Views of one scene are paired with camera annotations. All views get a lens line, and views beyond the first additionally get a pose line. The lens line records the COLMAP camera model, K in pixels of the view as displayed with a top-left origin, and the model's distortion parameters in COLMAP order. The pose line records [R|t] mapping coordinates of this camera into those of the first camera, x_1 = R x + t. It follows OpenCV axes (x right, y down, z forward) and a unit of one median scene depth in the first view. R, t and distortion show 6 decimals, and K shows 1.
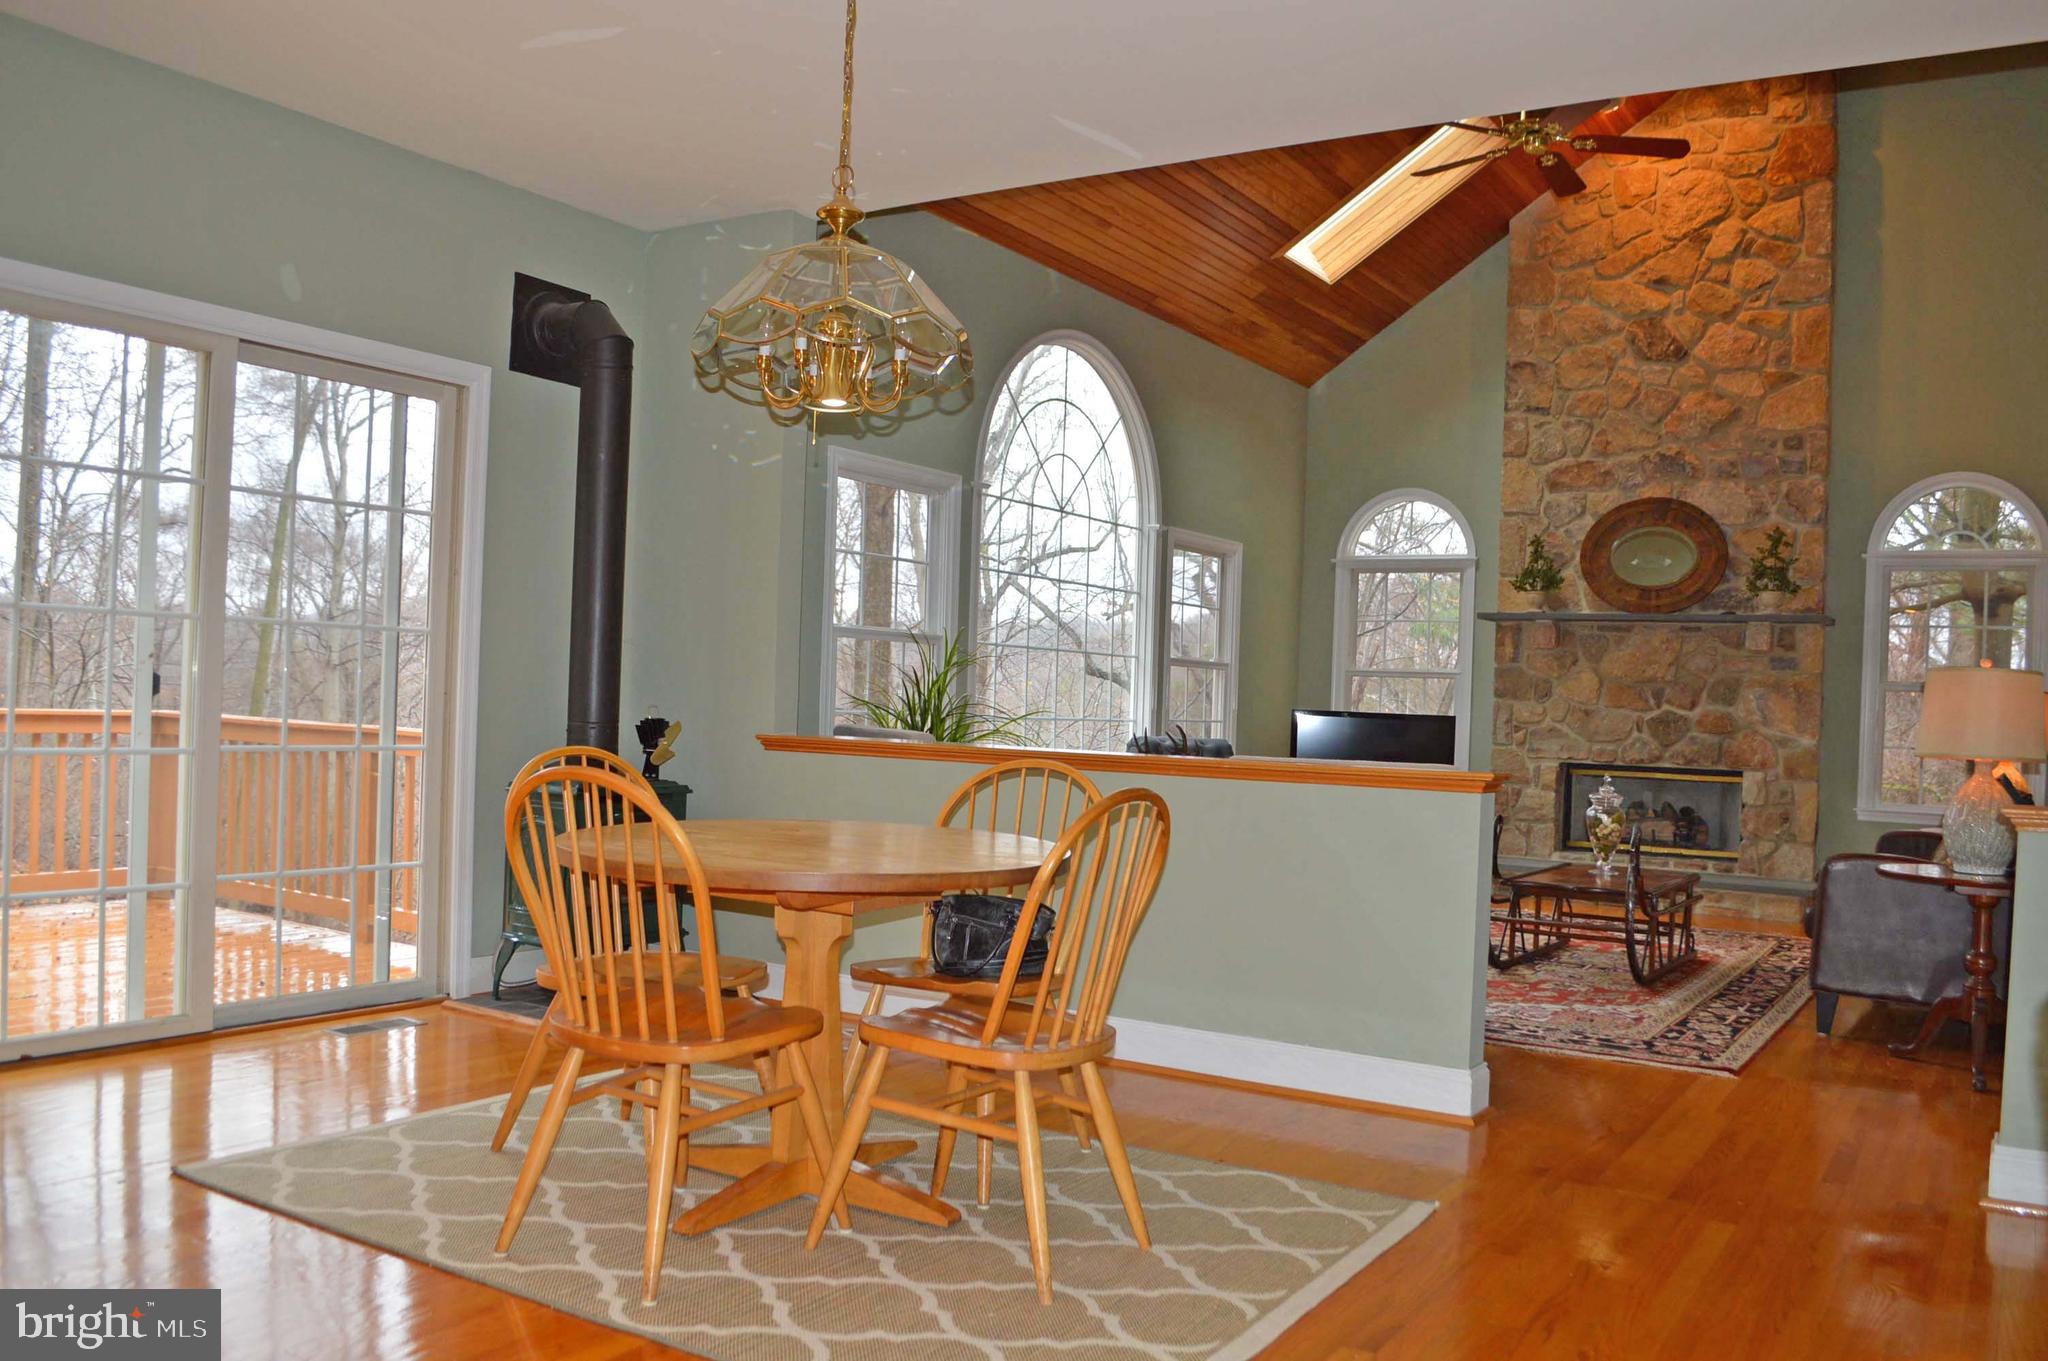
lens RADIAL K [[1636.4, 0, 1024.0], [0, 1636.4, 680.5], [0, 0, 1]] dist [-0.076130, -0.006182]
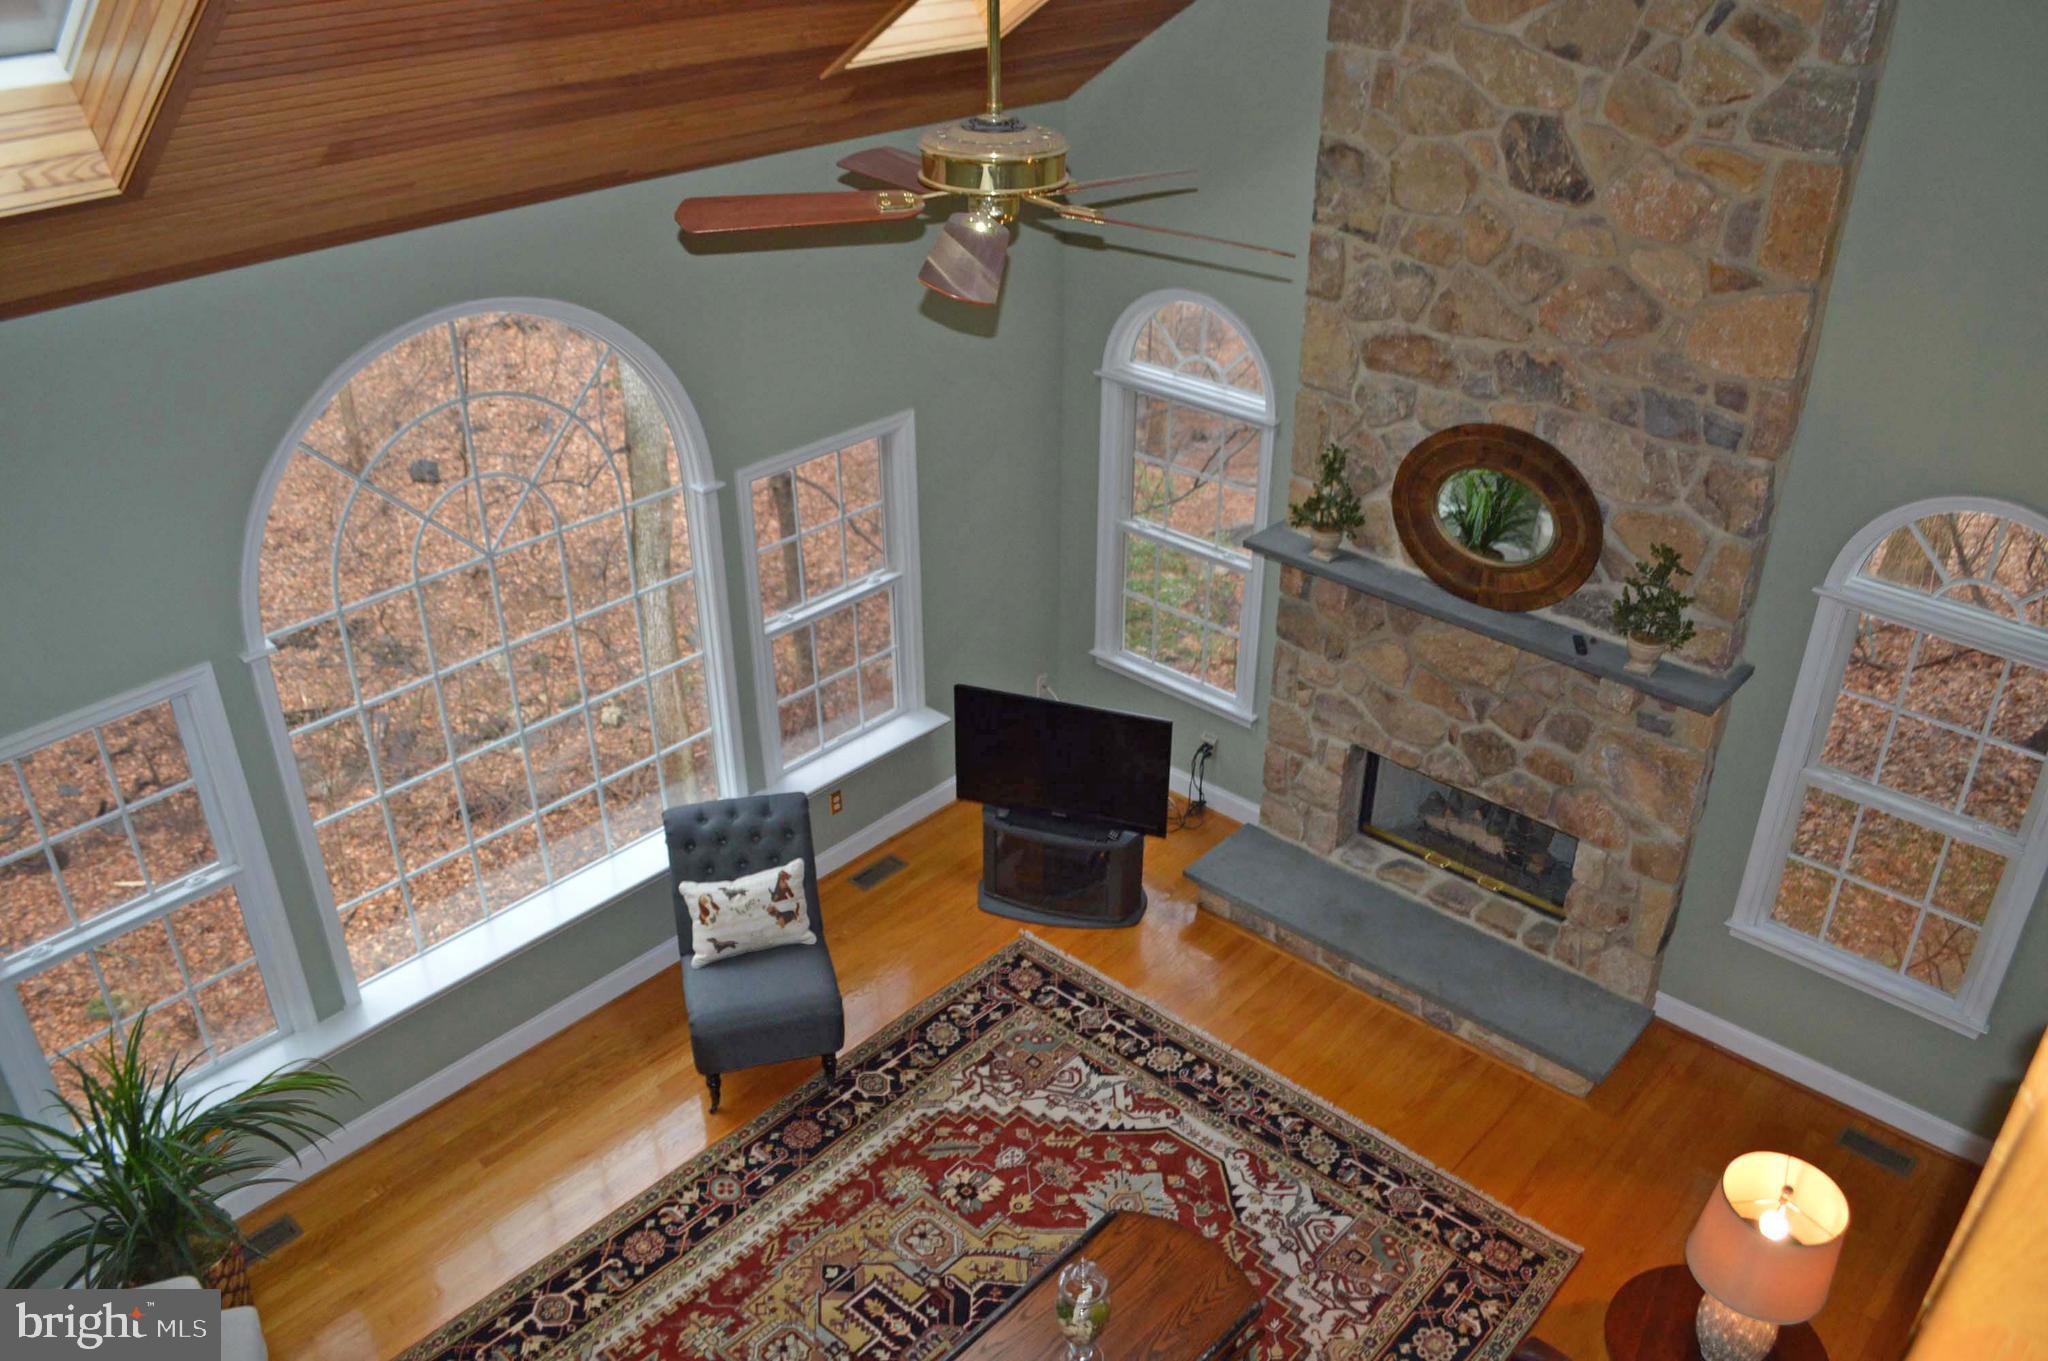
lens RADIAL K [[1636.4, 0, 1024.0], [0, 1636.4, 680.5], [0, 0, 1]] dist [-0.076130, -0.006182]
pose [[0.986693, 0.045261, -0.156166, 0.306648], [0.038248, 0.868910, 0.493490, -0.337875], [0.158030, -0.492896, 0.855617, 0.392397]]
